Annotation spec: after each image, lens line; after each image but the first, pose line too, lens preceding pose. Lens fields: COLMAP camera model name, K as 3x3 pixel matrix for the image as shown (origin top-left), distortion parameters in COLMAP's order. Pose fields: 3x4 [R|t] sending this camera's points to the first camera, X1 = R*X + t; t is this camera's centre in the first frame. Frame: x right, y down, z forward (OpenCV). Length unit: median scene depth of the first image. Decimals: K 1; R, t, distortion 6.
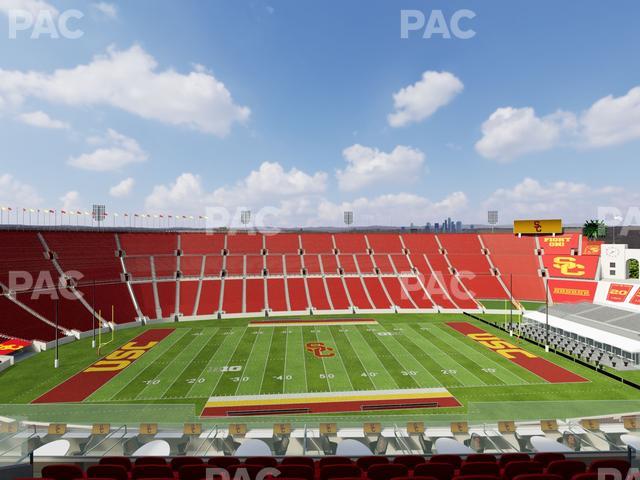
lens RADIAL K [[319.8, 0, 320.0], [0, 319.8, 240.0], [0, 0, 1]] dist [0.000508, -0.000360]
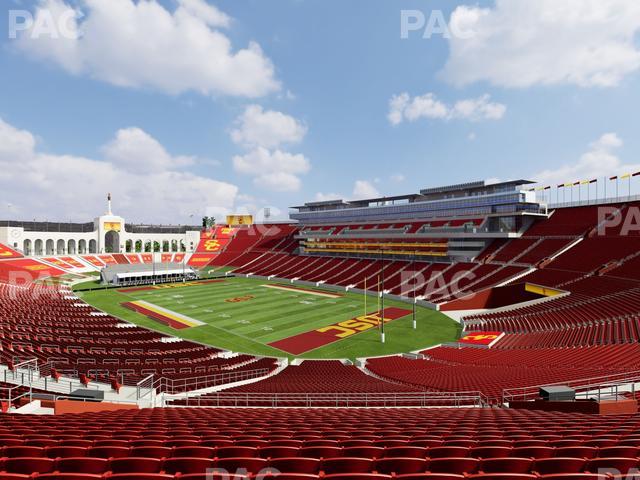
lens RADIAL K [[319.8, 0, 320.0], [0, 319.8, 240.0], [0, 0, 1]] dist [0.000508, -0.000360]
pose [[-0.676015, 0.000107, 0.736887, -0.540955], [0.000040, 1.000000, -0.000108, 0.046790], [-0.736887, -0.000044, -0.676015, 0.753618]]
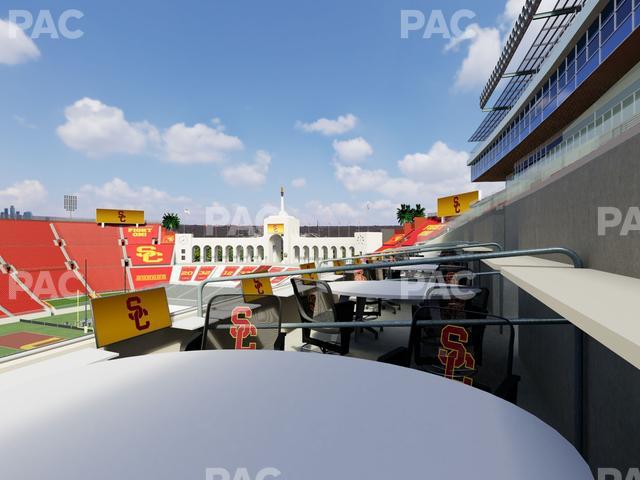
lens RADIAL K [[319.8, 0, 320.0], [0, 319.8, 240.0], [0, 0, 1]] dist [0.000508, -0.000360]
pose [[0.416765, -0.000036, 0.909014, 0.045021], [0.000034, 1.000000, 0.000024, 0.028366], [-0.909014, 0.000021, 0.416765, 0.043508]]
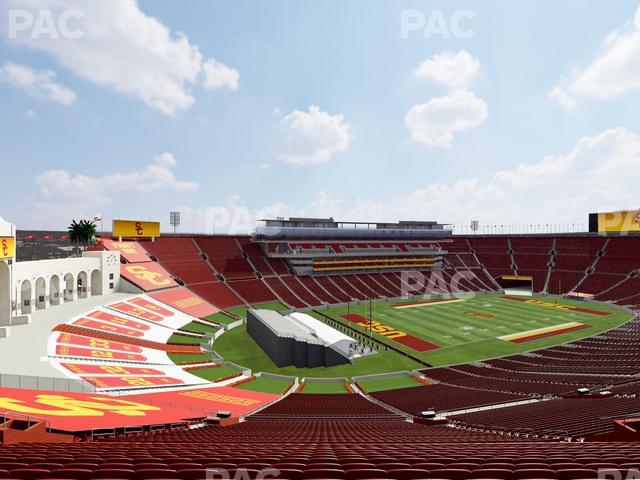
lens RADIAL K [[319.8, 0, 320.0], [0, 319.8, 240.0], [0, 0, 1]] dist [0.000508, -0.000360]
pose [[-0.934460, 0.000048, -0.356067, 0.591920], [0.000095, 1.000000, -0.000116, -0.011904], [0.356067, -0.000142, -0.934460, 1.008494]]
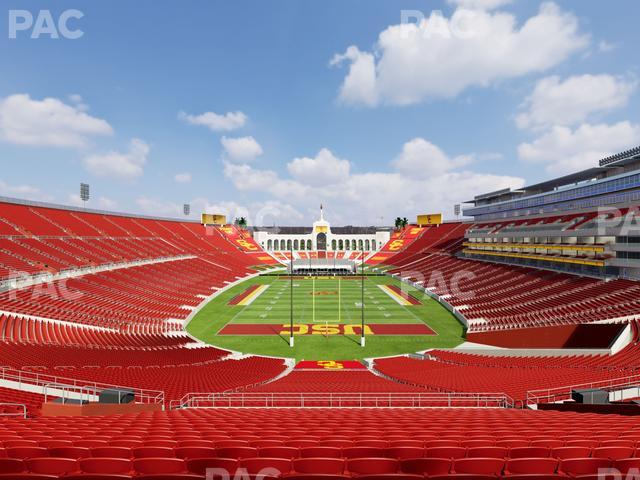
lens RADIAL K [[319.8, 0, 320.0], [0, 319.8, 240.0], [0, 0, 1]] dist [0.000508, -0.000360]
pose [[0.082674, 0.000101, 0.996577, -0.660943], [-0.000107, 1.000000, -0.000092, 0.046798], [-0.996577, -0.000099, 0.082674, 0.412740]]
